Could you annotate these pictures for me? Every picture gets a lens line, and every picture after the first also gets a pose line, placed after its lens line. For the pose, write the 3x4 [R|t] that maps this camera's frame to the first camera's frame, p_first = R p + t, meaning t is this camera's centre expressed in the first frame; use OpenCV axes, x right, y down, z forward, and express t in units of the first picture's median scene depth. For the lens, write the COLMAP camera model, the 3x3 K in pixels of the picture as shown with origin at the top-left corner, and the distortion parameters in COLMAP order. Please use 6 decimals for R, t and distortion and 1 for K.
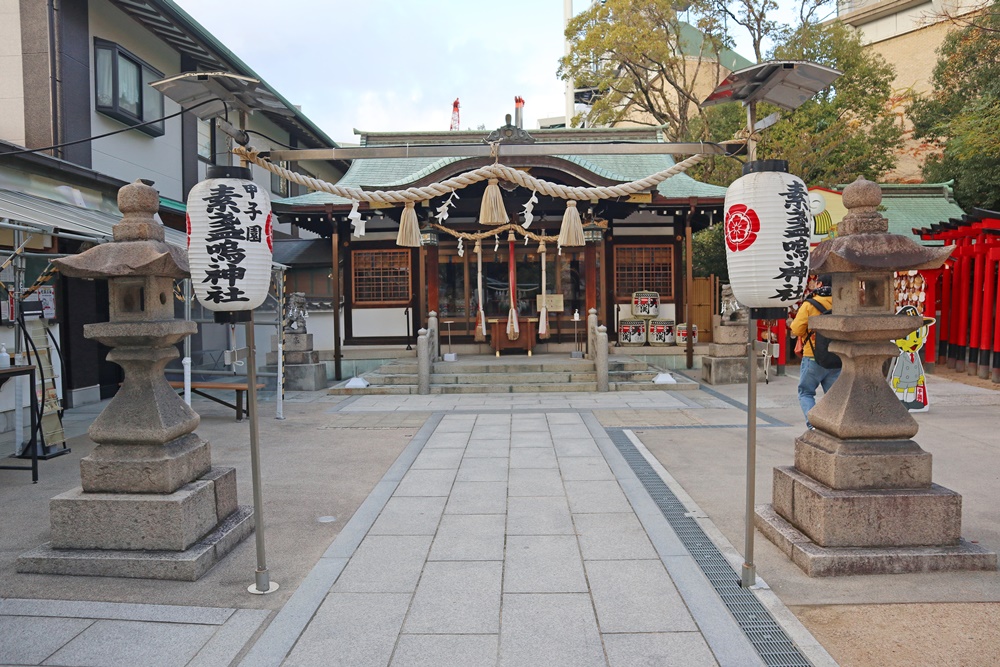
lens RADIAL K [[698.1, 0, 500.0], [0, 698.1, 333.5], [0, 0, 1]] dist [-0.117610, 0.000212]
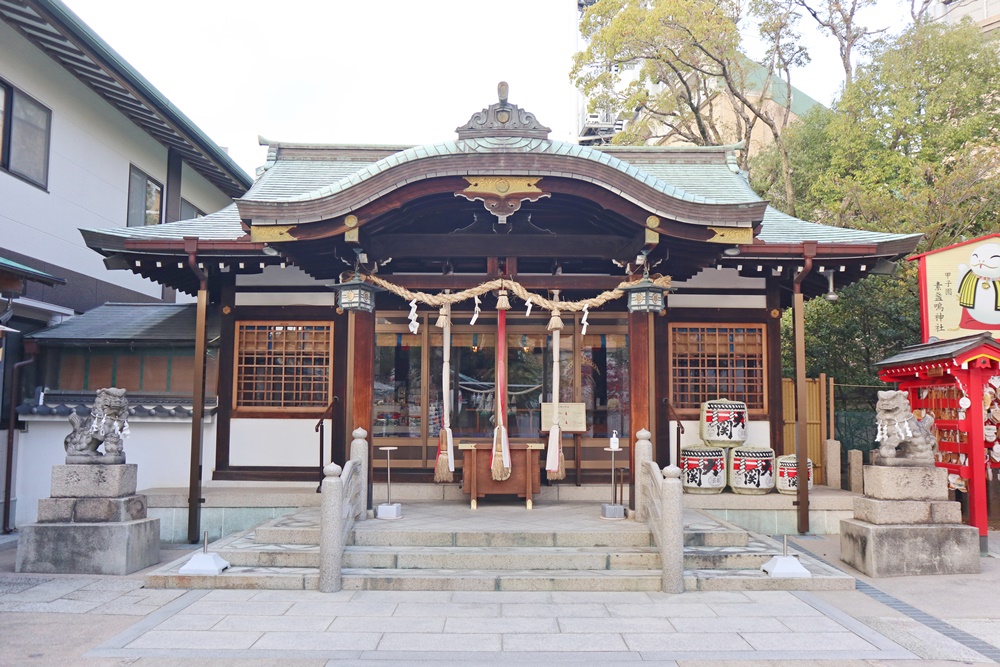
lens RADIAL K [[844.8, 0, 500.0], [0, 844.8, 333.5], [0, 0, 1]] dist [-0.062225, 0.001009]
pose [[0.999362, 0.024691, 0.025788, -0.002782], [-0.021099, 0.991119, -0.131295, -0.019224], [-0.028801, 0.130667, 0.991008, 0.290554]]
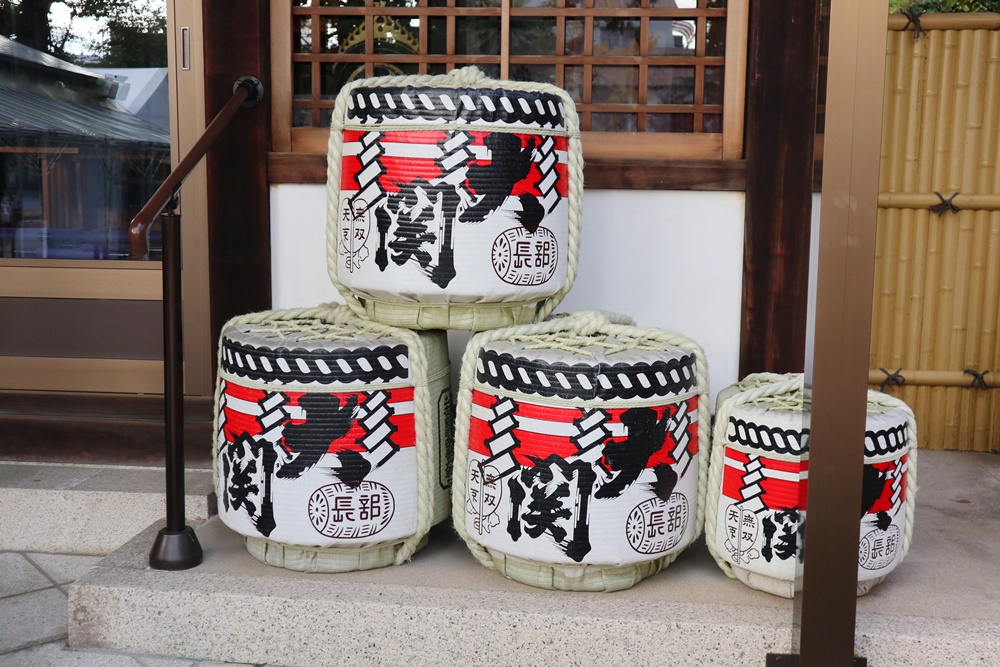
lens RADIAL K [[1196.4, 0, 500.0], [0, 1196.4, 333.5], [0, 0, 1]] dist [-0.005869, -0.003732]
pose [[0.997359, 0.041497, -0.059606, 0.236674], [-0.036212, 0.995535, 0.087167, -0.037667], [0.062957, -0.084778, 0.994409, 0.830500]]
